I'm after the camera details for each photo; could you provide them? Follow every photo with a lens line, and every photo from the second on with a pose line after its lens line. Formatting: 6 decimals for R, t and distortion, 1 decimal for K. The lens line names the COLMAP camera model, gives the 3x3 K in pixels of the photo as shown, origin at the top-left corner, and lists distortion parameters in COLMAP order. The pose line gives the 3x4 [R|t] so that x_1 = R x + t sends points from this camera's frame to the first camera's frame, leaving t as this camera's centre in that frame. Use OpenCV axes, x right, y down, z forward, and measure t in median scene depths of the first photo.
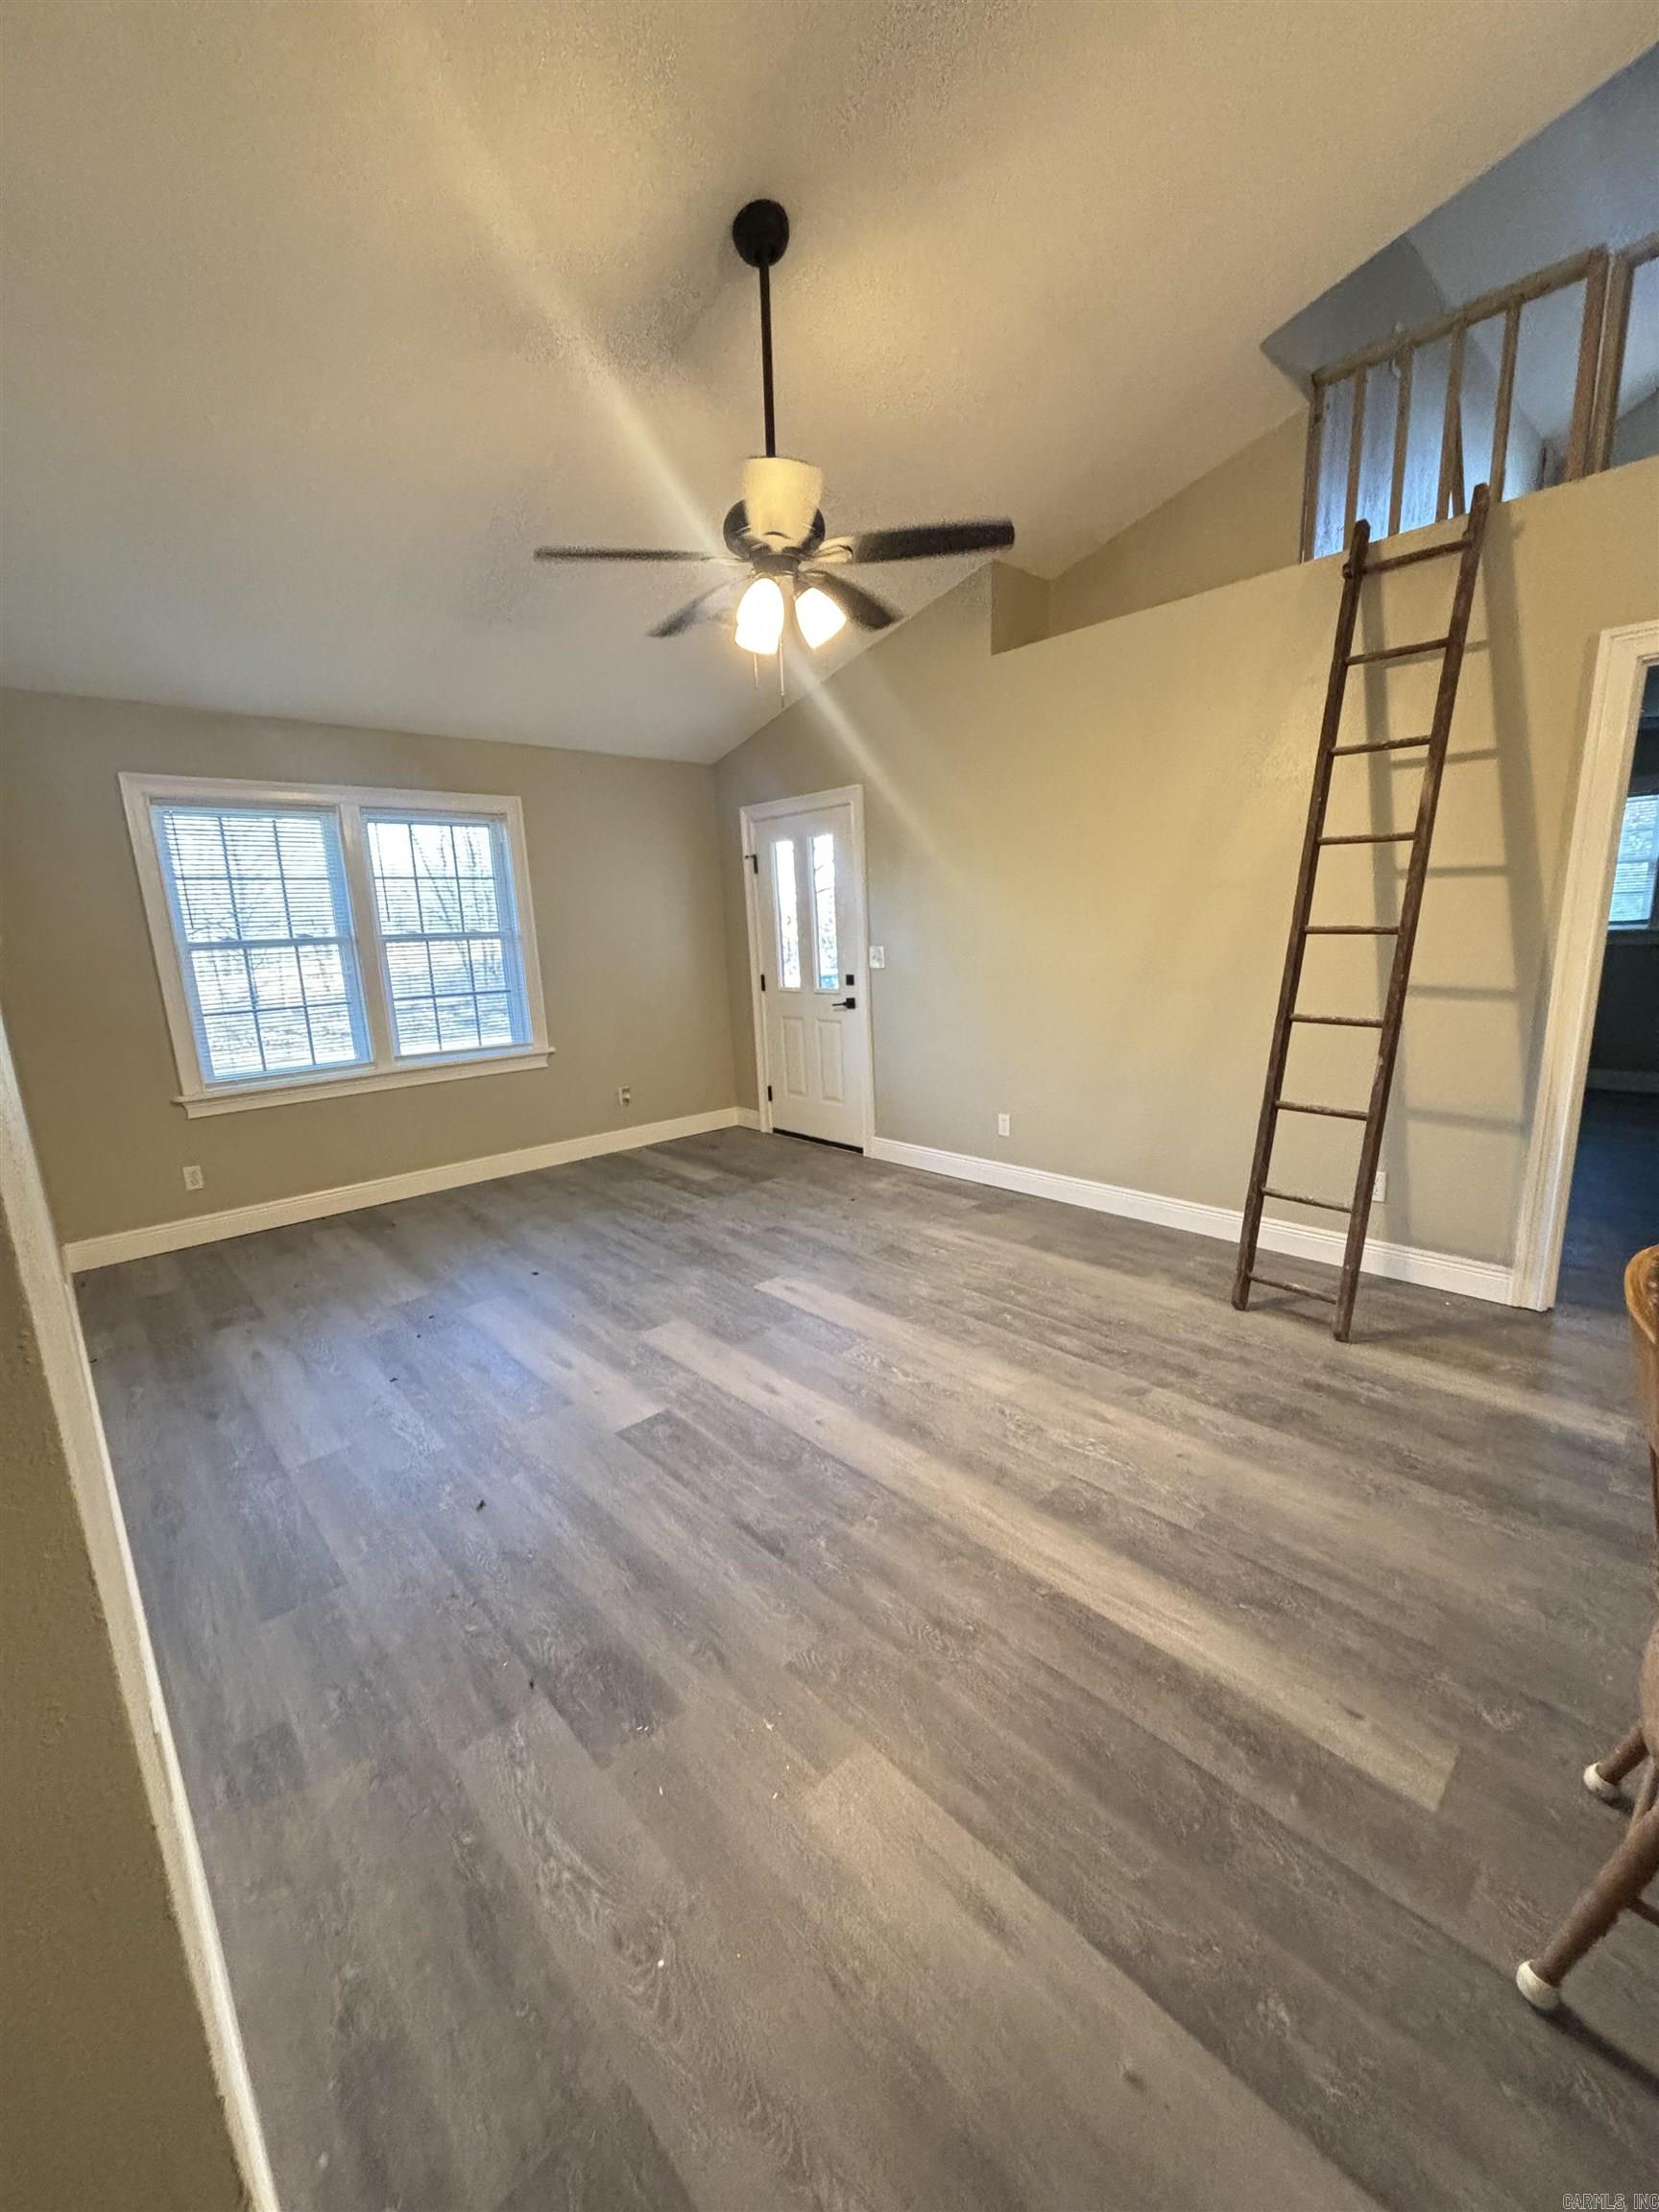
lens RADIAL K [[885.3, 0, 832.1], [0, 885.3, 1118.0], [0, 0, 1]] dist [-0.013541, -0.000318]
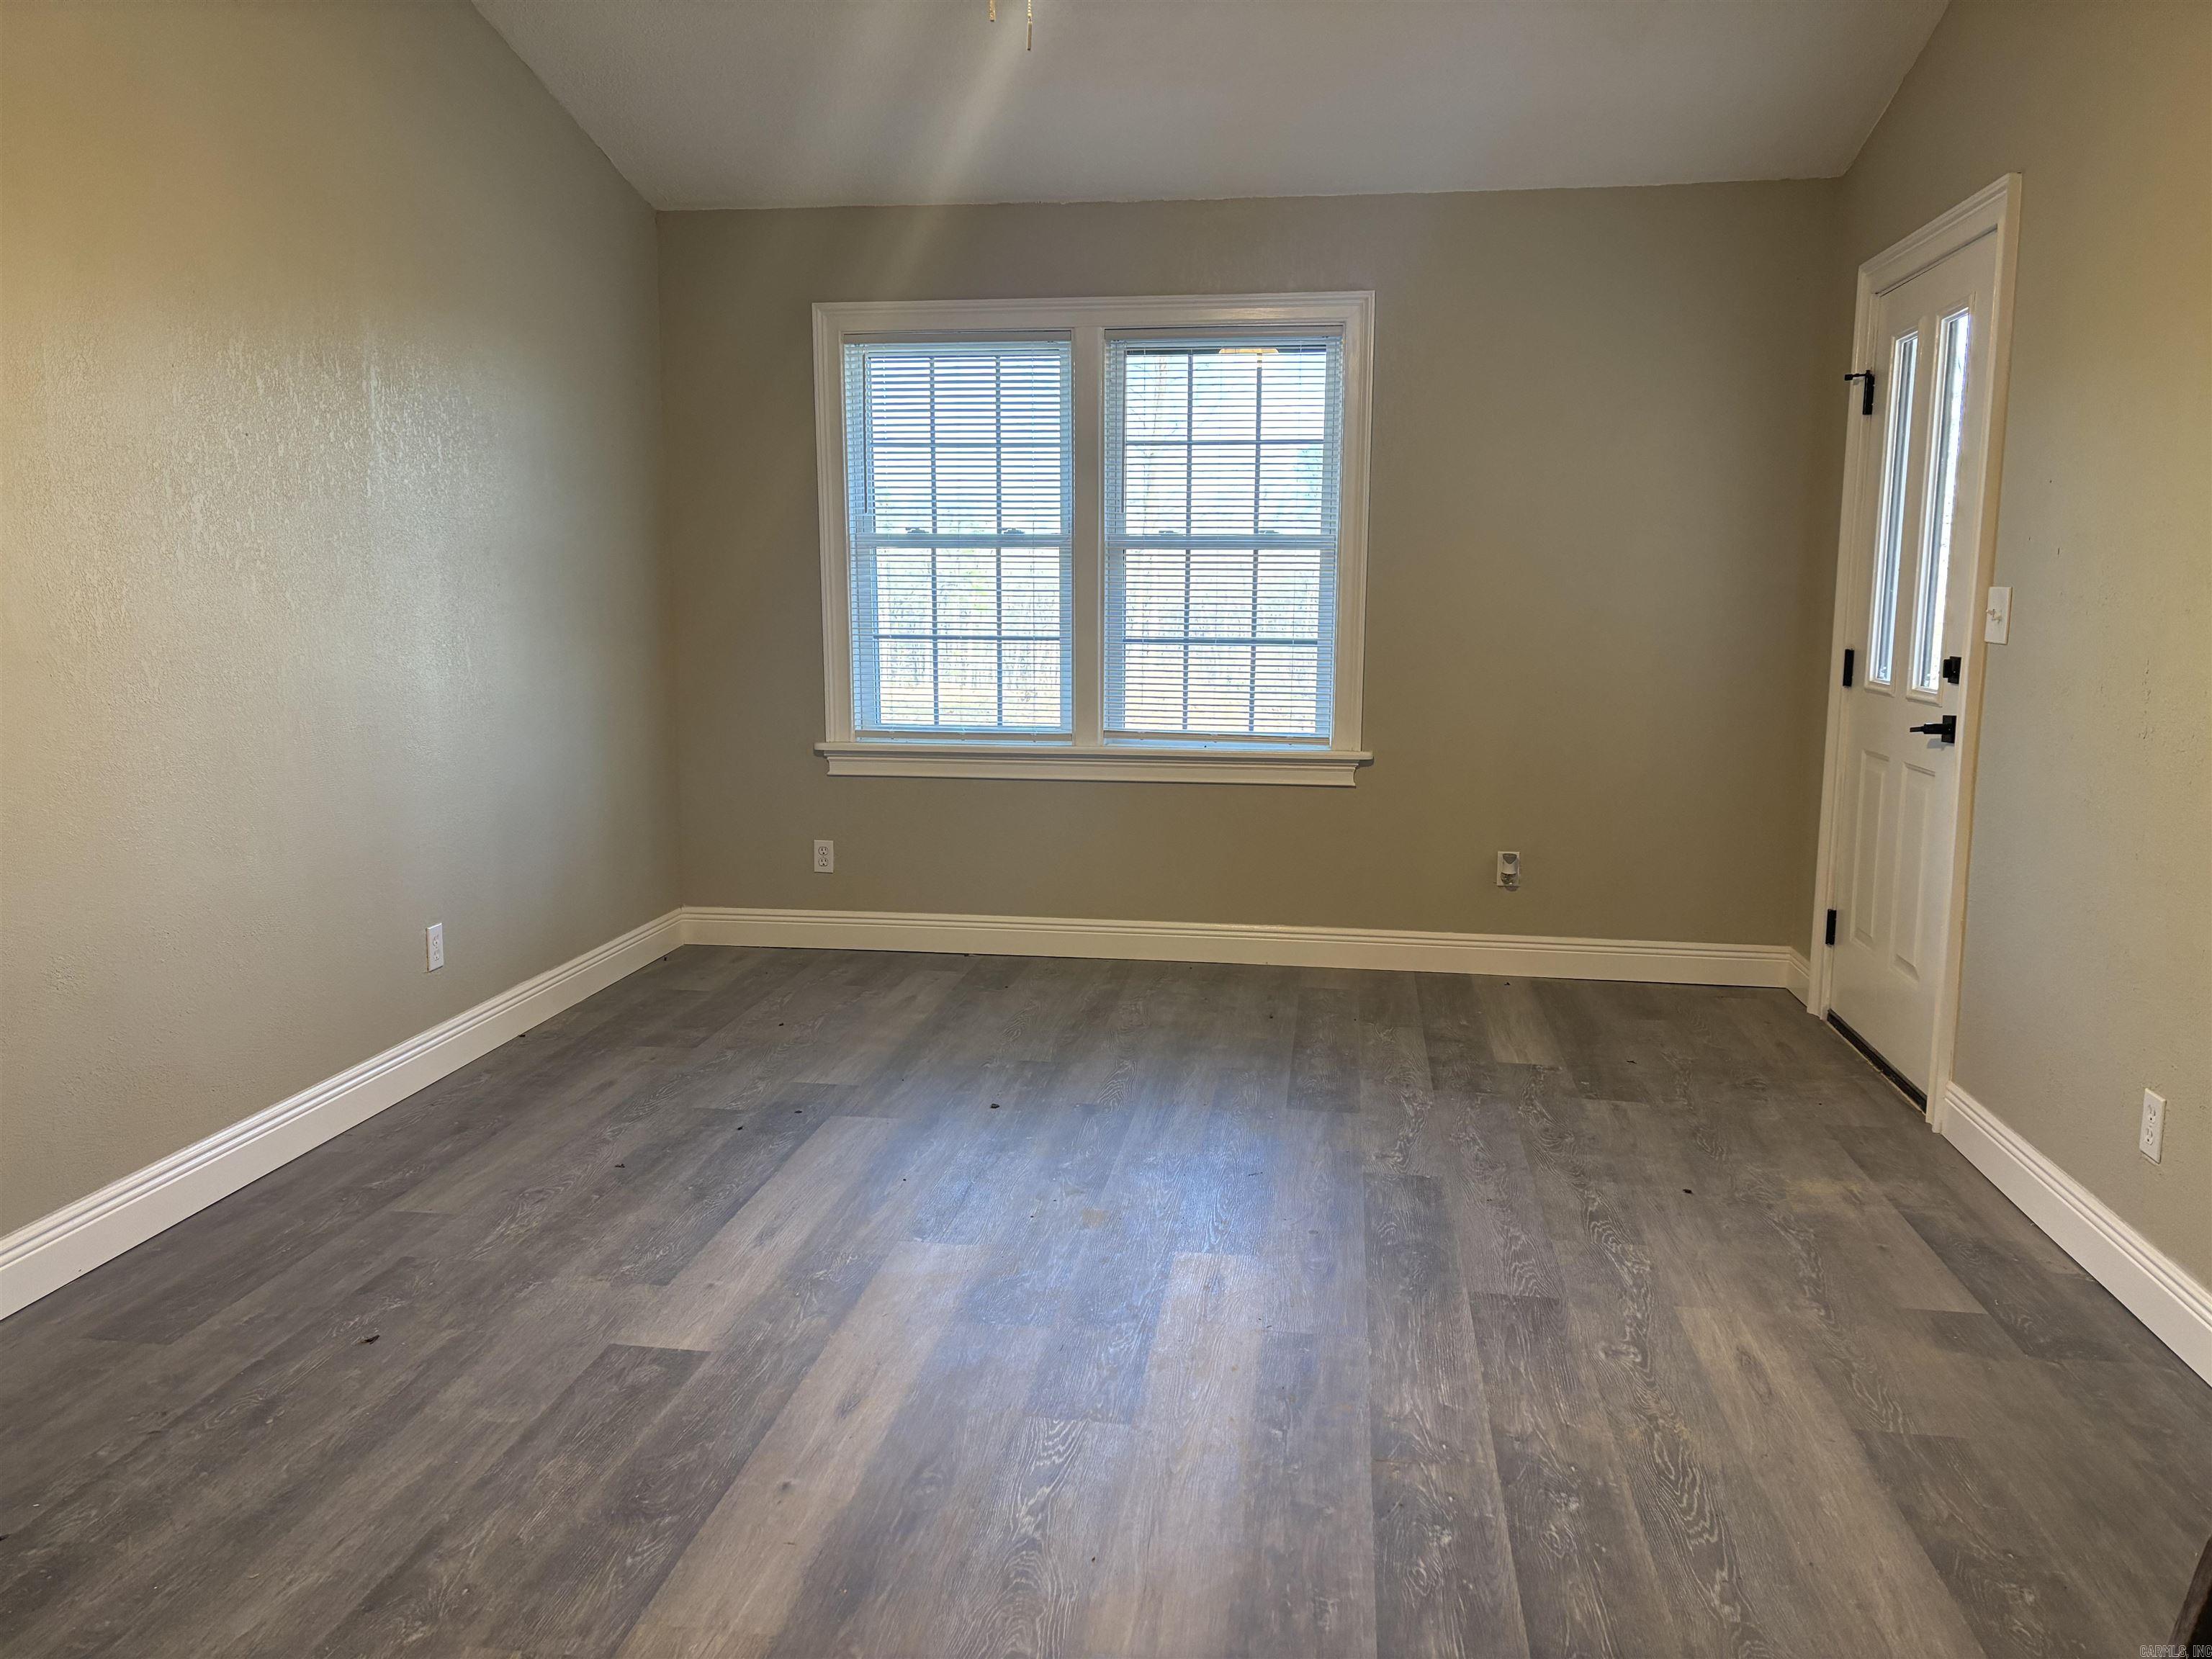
lens RADIAL K [[1661.5, 0, 1101.2], [0, 1661.5, 816.7], [0, 0, 1]] dist [0.031037, -0.011733]
pose [[0.614180, 0.148461, -0.775076, 0.438352], [-0.196532, 0.979976, 0.031975, -0.048948], [0.764302, 0.132689, 0.631059, 0.291226]]
